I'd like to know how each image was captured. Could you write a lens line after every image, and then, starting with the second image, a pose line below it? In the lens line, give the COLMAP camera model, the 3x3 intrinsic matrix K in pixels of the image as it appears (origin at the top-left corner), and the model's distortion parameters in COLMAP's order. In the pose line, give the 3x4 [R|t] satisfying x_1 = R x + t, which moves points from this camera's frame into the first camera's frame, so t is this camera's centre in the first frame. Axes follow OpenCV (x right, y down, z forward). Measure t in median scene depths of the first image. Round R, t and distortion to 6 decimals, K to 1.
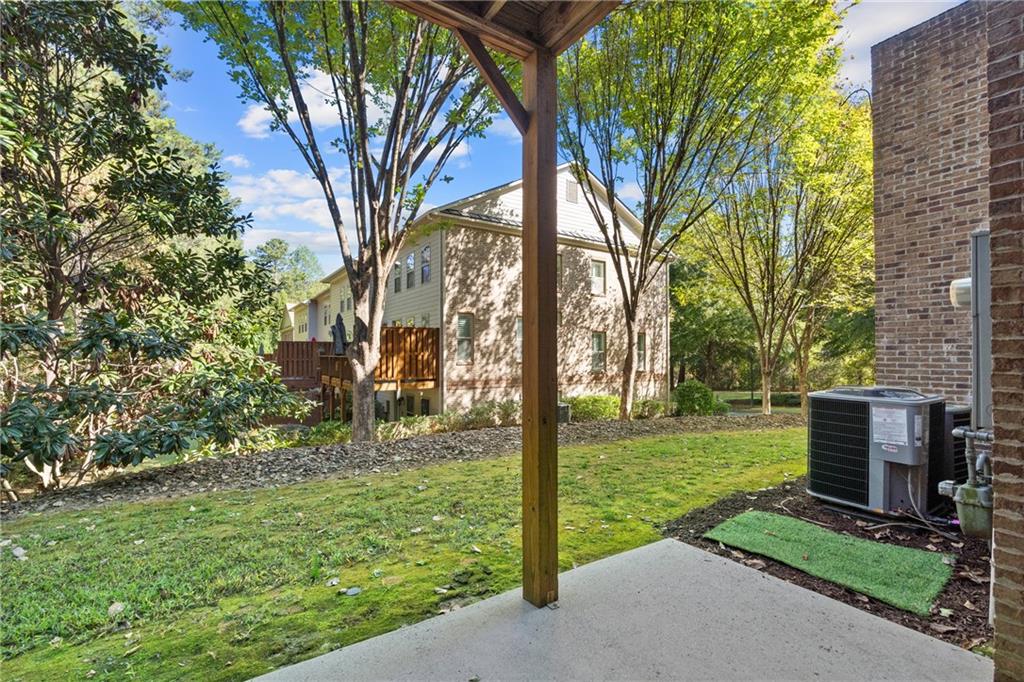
lens RADIAL K [[453.4, 0, 513.6], [0, 453.4, 329.1], [0, 0, 1]] dist [0.002060, 0.000070]
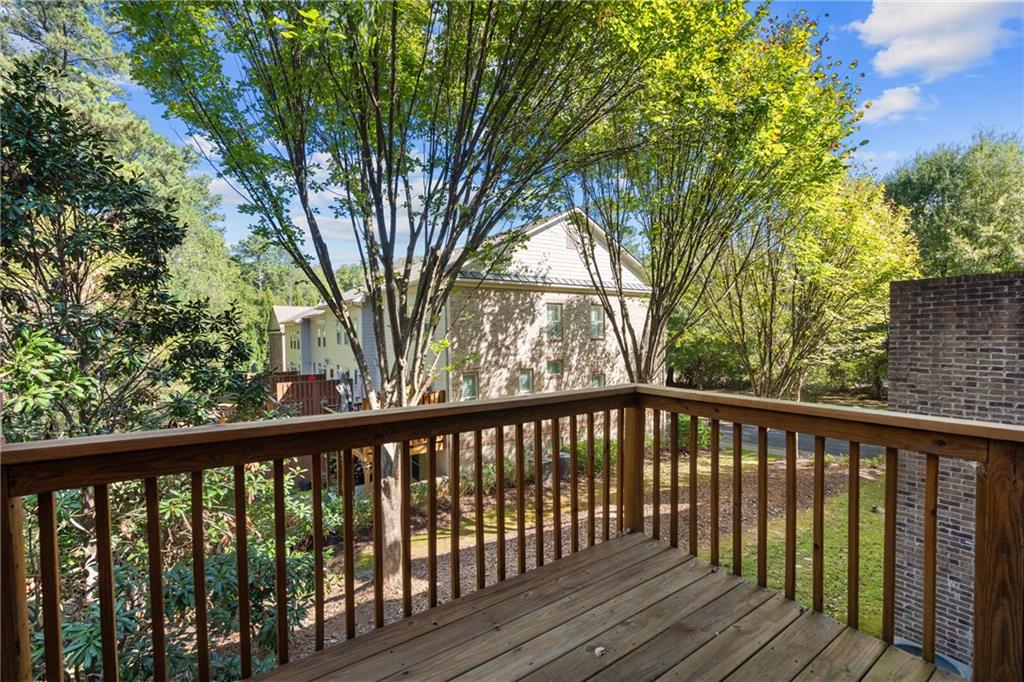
lens RADIAL K [[453.6, 0, 516.4], [0, 453.6, 343.4], [0, 0, 1]] dist [-0.000319, 0.000317]
pose [[0.999445, -0.013230, 0.030570, -0.074129], [0.011585, 0.998508, 0.053363, -0.346782], [-0.031230, -0.052979, 0.998107, -0.022134]]
